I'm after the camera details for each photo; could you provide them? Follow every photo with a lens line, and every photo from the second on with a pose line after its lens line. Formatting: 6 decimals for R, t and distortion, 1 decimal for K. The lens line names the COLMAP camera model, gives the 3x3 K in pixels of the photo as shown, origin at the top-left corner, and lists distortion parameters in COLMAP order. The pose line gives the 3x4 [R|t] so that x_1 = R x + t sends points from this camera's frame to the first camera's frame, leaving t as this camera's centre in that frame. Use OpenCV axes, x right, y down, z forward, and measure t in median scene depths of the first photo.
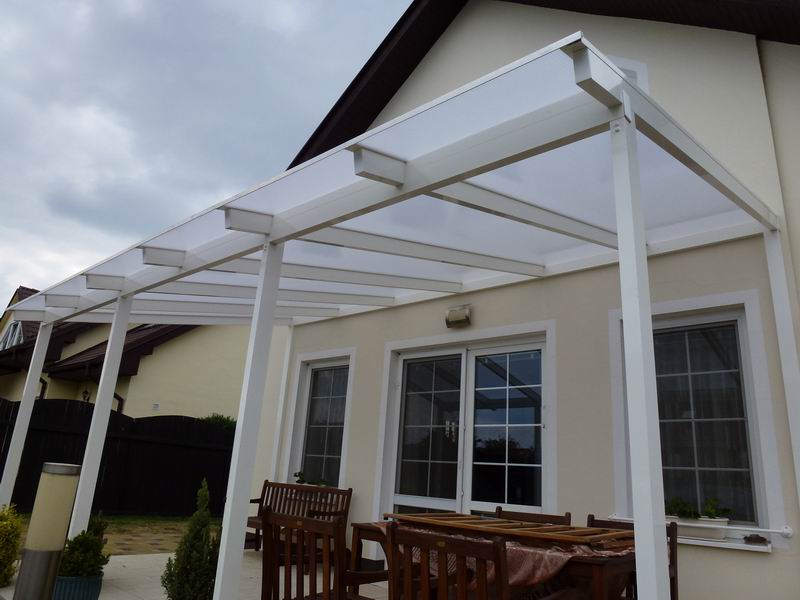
lens RADIAL K [[571.7, 0, 400.0], [0, 571.7, 300.0], [0, 0, 1]] dist [-0.059256, 0.006275]
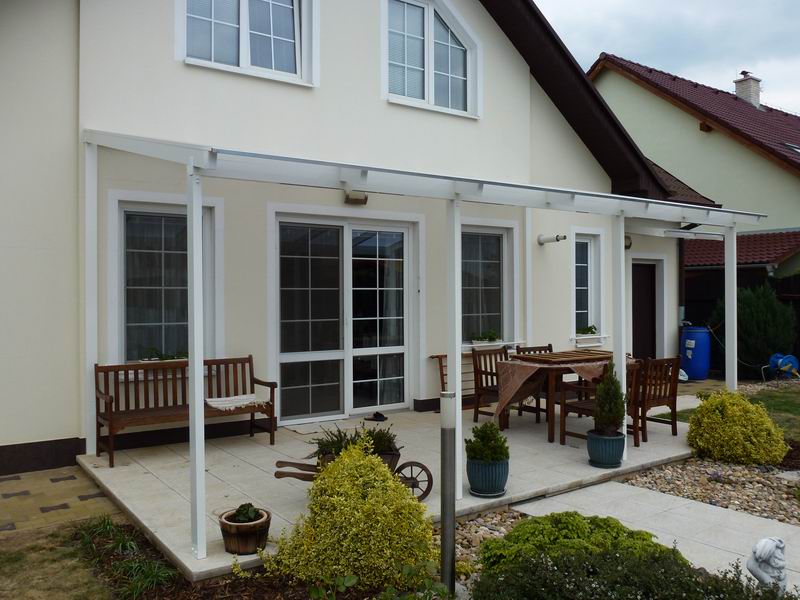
lens RADIAL K [[687.3, 0, 400.0], [0, 687.3, 300.0], [0, 0, 1]] dist [-0.027346, -0.006677]
pose [[0.214321, -0.078347, 0.973616, -1.160138], [-0.272567, 0.952385, 0.136639, 0.016752], [-0.937962, -0.294660, 0.182761, 0.585453]]
